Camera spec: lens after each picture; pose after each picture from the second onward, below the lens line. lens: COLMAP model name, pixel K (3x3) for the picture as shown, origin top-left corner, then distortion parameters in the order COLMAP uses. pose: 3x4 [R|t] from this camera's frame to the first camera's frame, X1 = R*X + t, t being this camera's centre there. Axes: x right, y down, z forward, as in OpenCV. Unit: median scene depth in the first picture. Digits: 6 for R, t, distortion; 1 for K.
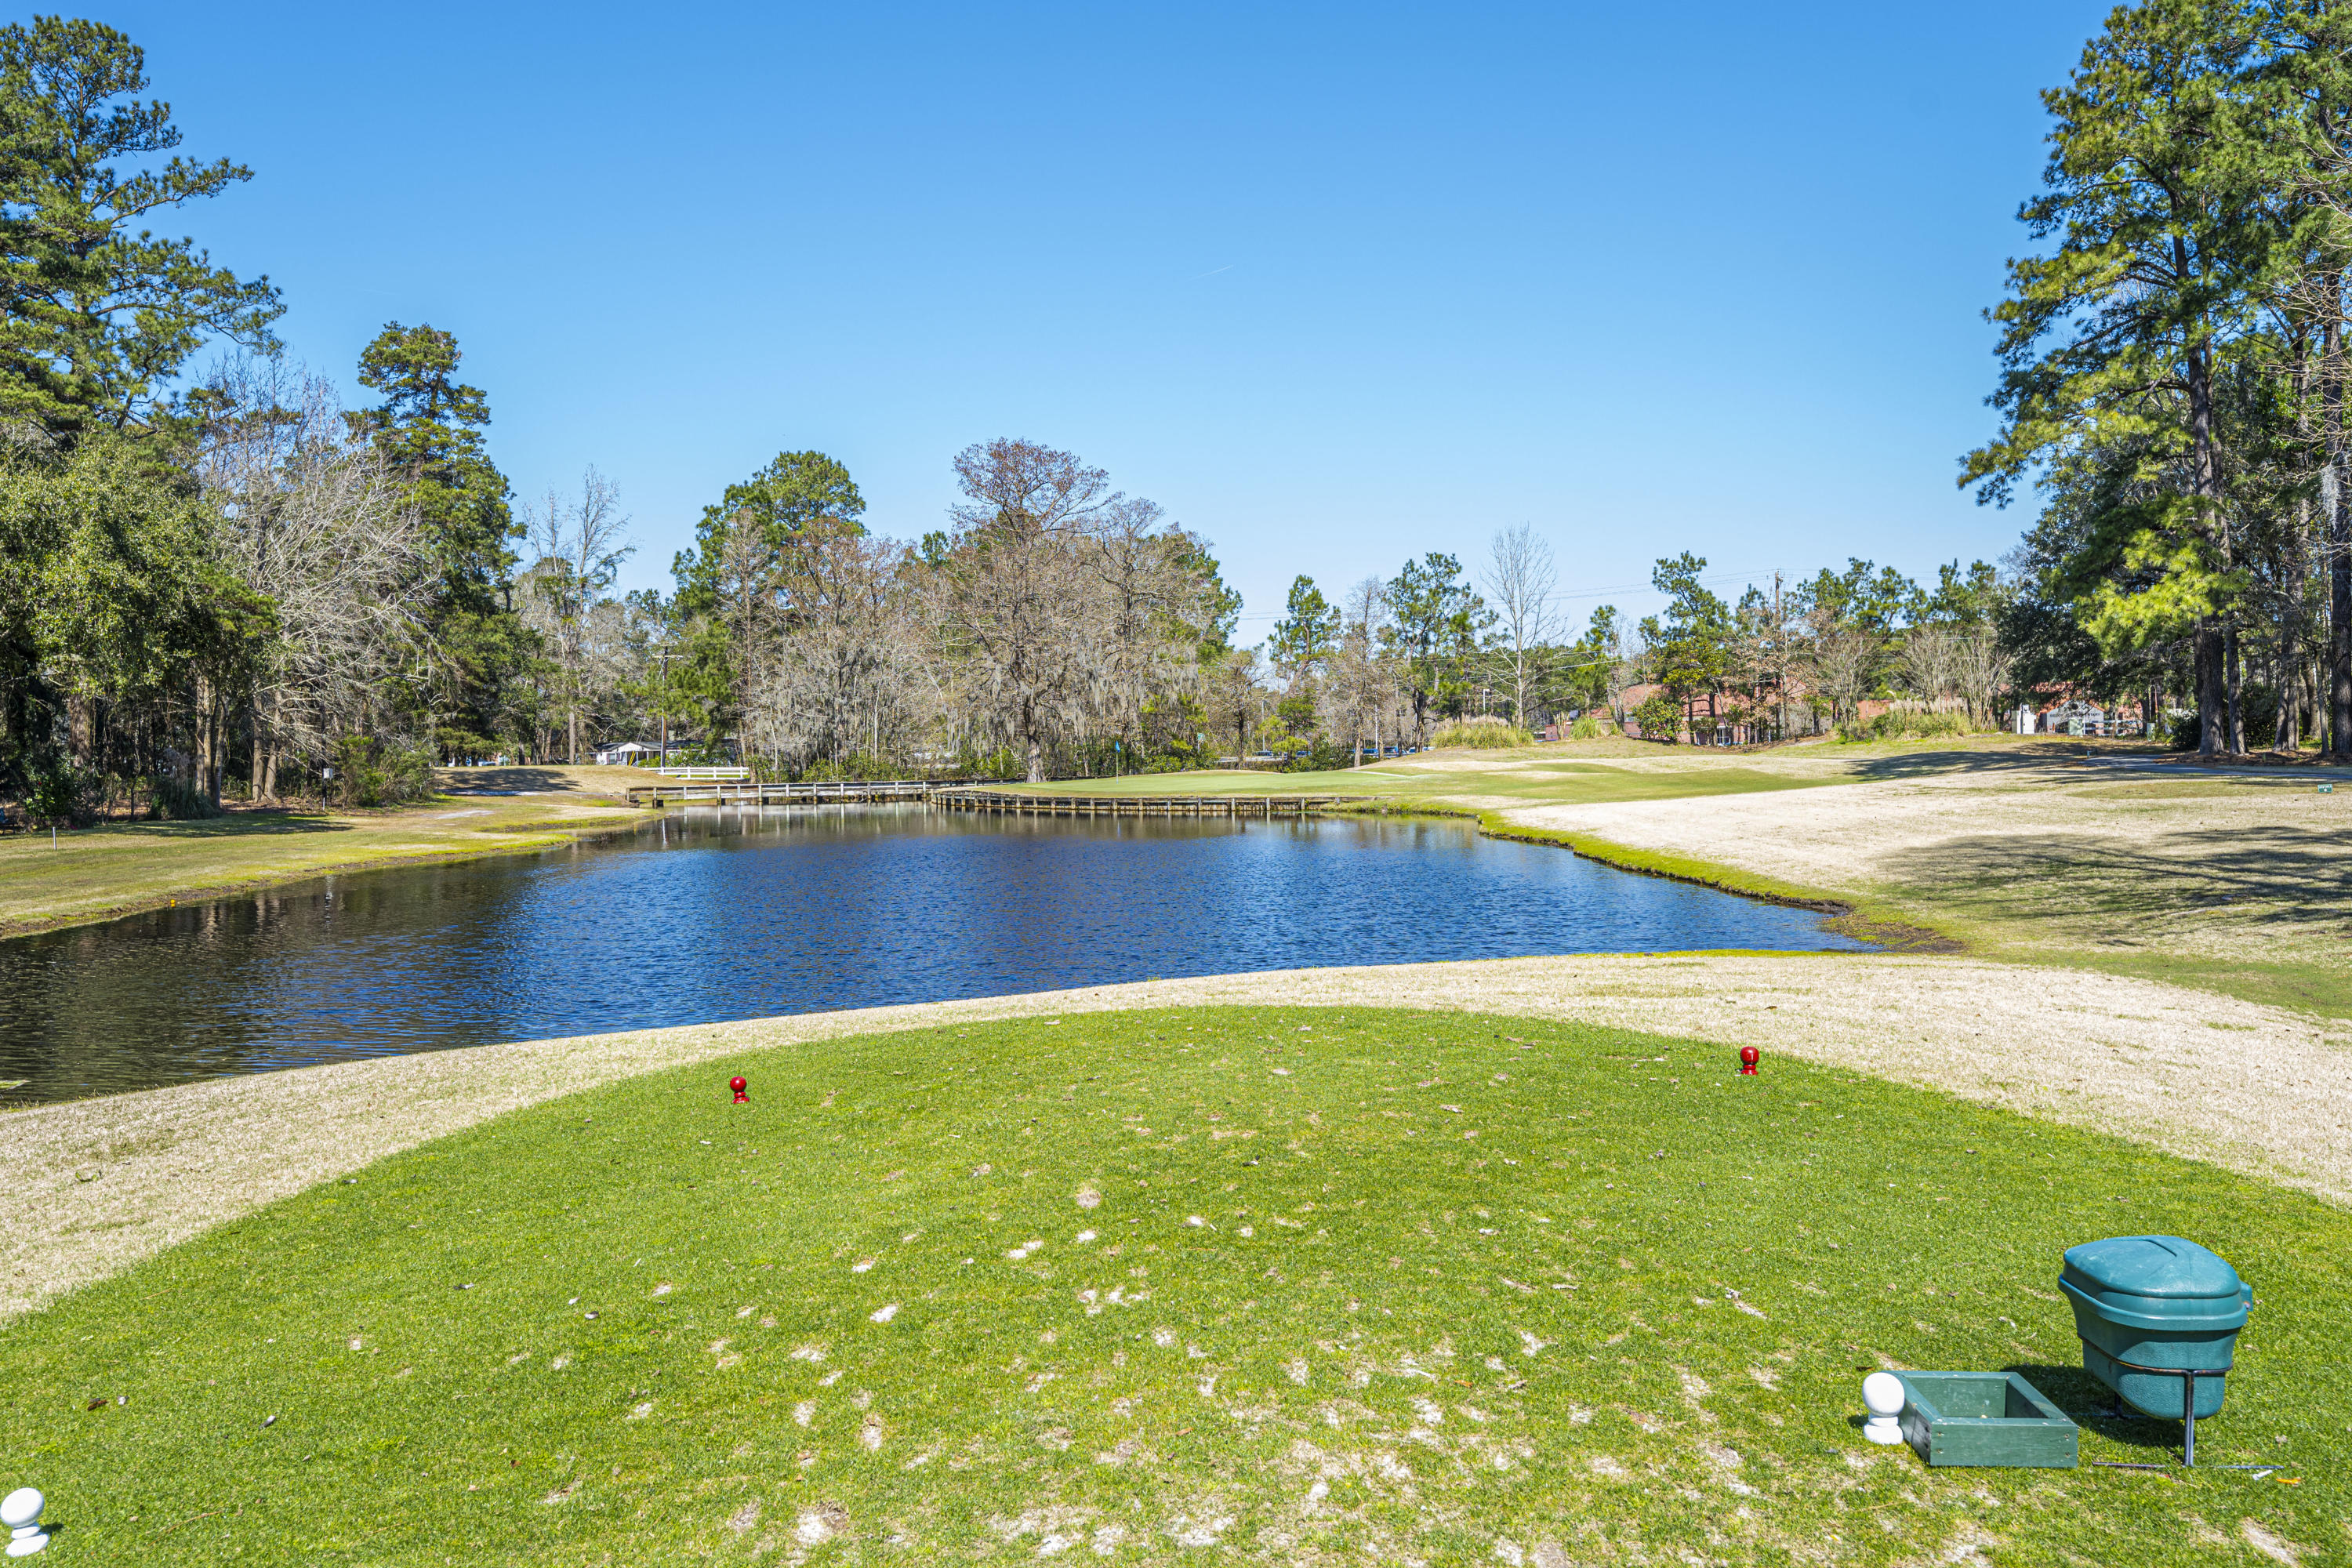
lens RADIAL K [[1493.9, 0, 1176.0], [0, 1493.9, 784.0], [0, 0, 1]] dist [0.007185, -0.000090]
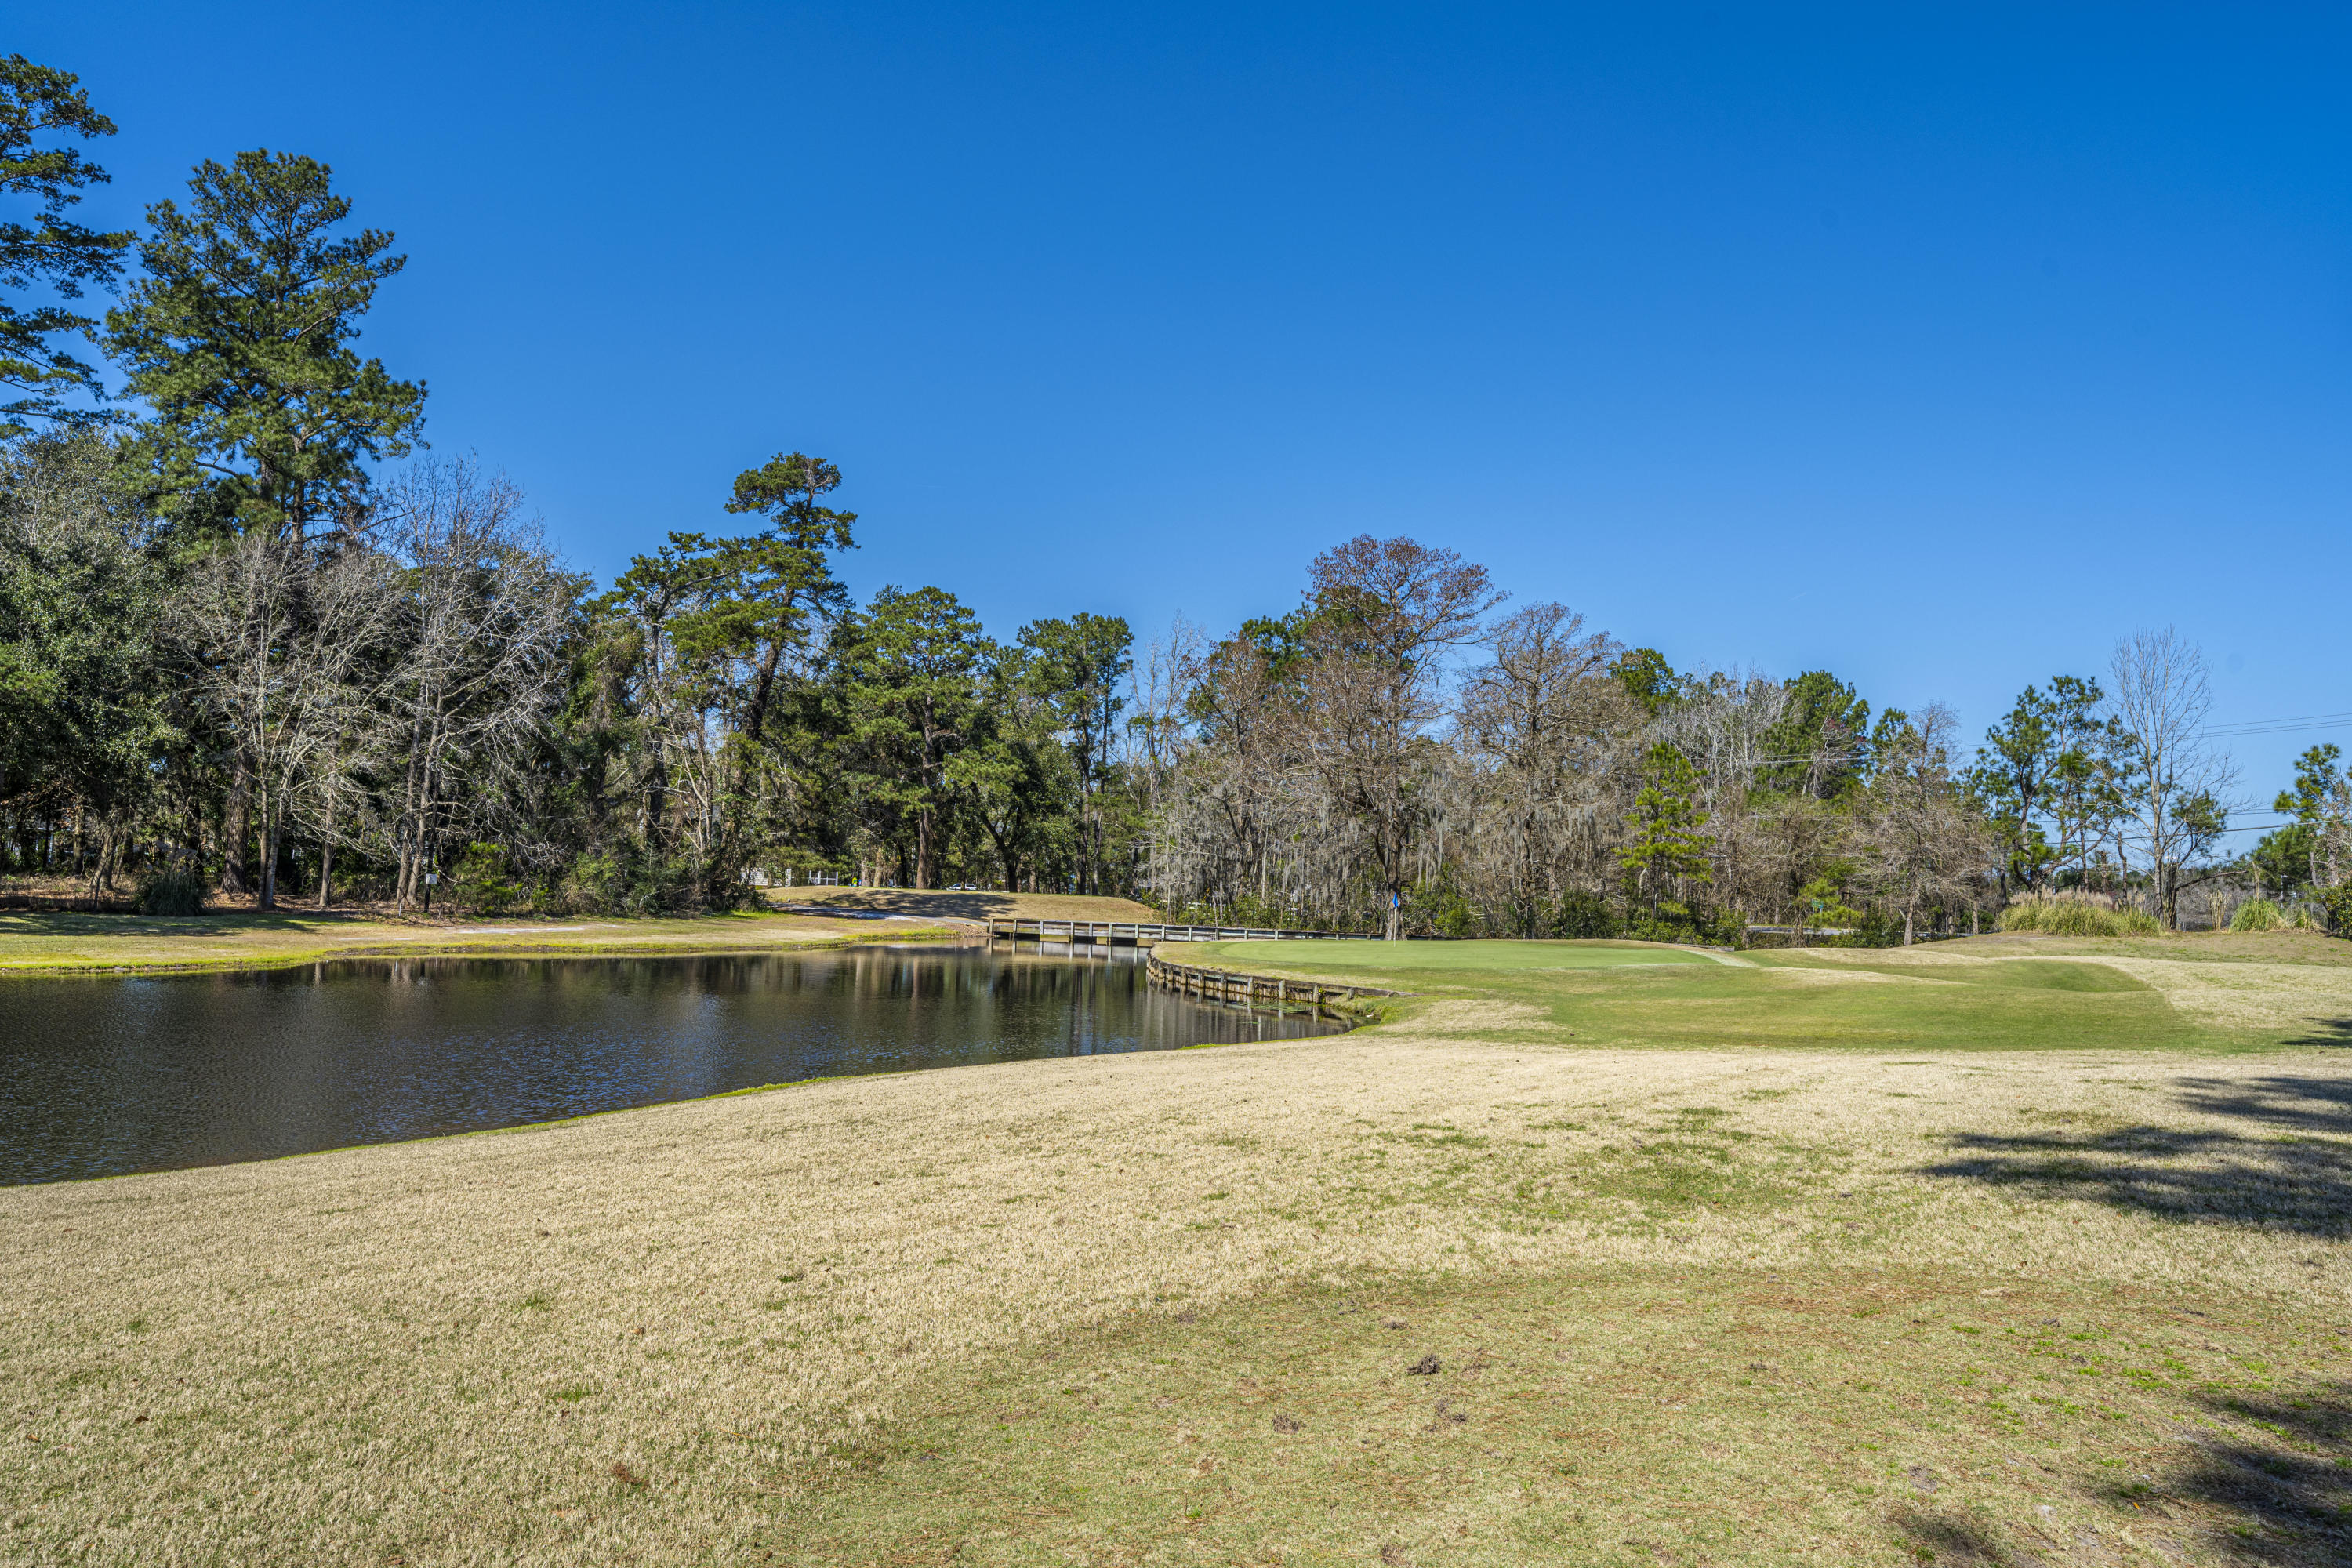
lens RADIAL K [[1493.9, 0, 1176.0], [0, 1493.9, 784.0], [0, 0, 1]] dist [0.007185, -0.000090]
pose [[0.897336, 0.018633, -0.440955, 0.125830], [-0.063242, 0.994226, -0.086684, -0.006071], [0.436794, 0.105672, 0.893333, 0.150317]]
